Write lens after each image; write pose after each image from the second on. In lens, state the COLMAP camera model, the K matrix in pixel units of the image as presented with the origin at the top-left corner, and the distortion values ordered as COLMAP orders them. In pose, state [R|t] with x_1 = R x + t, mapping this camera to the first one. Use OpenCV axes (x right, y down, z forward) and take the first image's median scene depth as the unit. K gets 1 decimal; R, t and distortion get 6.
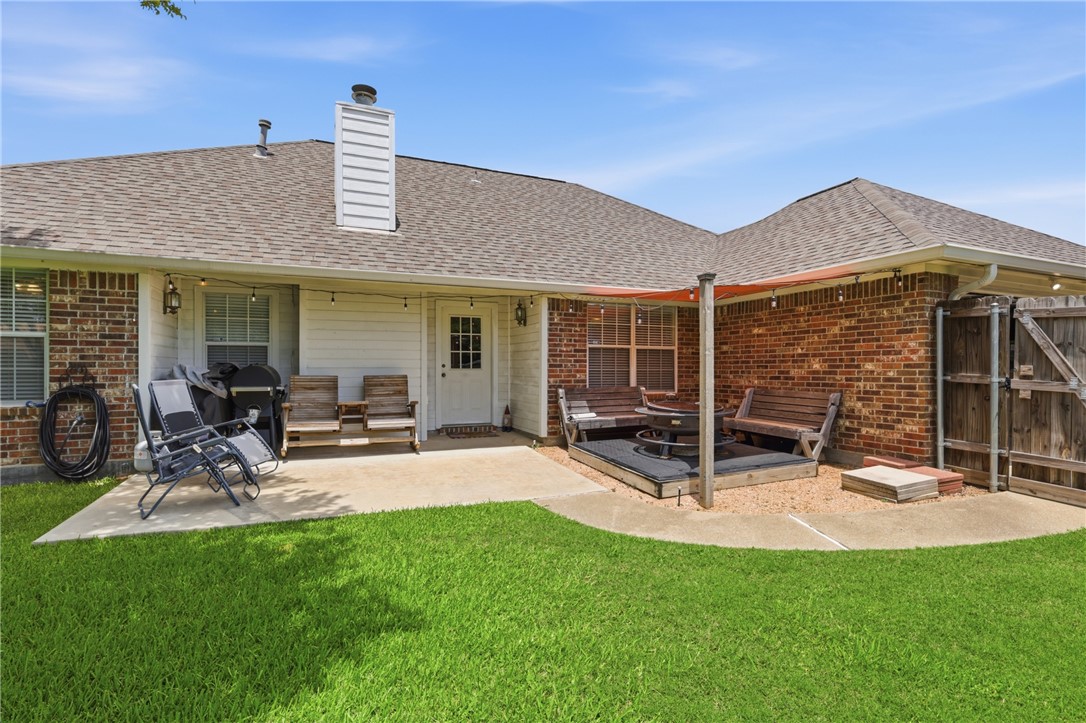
lens RADIAL K [[532.6, 0, 543.0], [0, 532.6, 361.5], [0, 0, 1]] dist [0.000760, 0.000072]
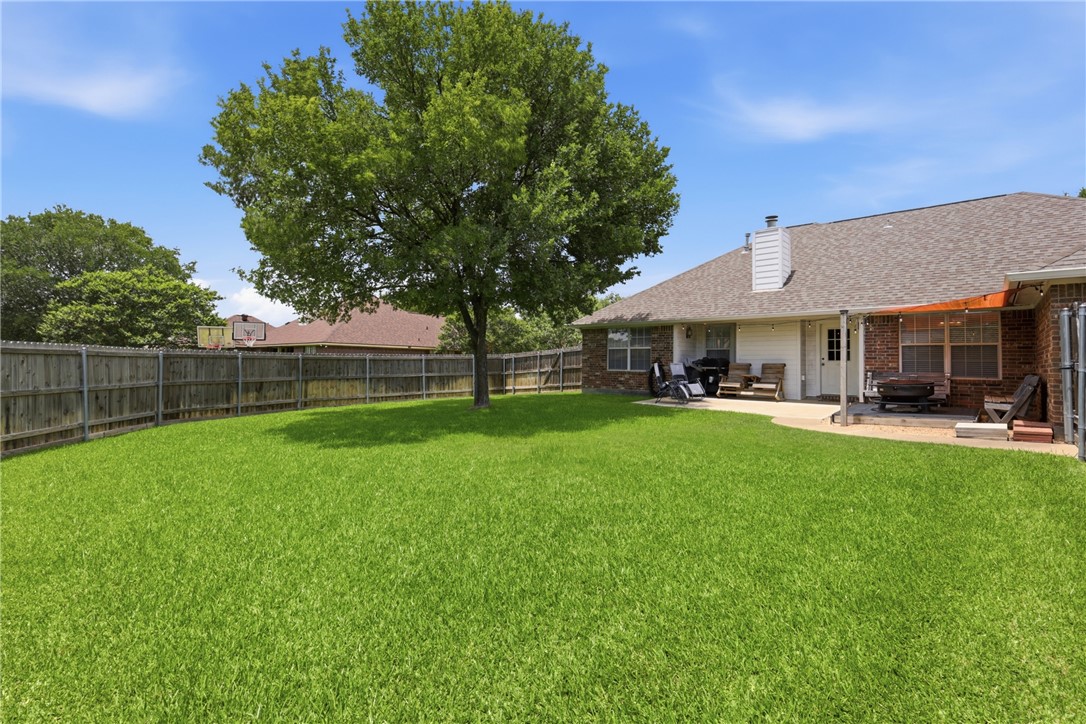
lens RADIAL K [[484.9, 0, 543.0], [0, 484.9, 362.0], [0, 0, 1]] dist [0.000107, -0.000005]
pose [[0.407809, 0.000929, -0.913067, 1.016256], [-0.001109, 0.999999, 0.000522, 0.021591], [0.913066, 0.000800, 0.407810, -0.515052]]
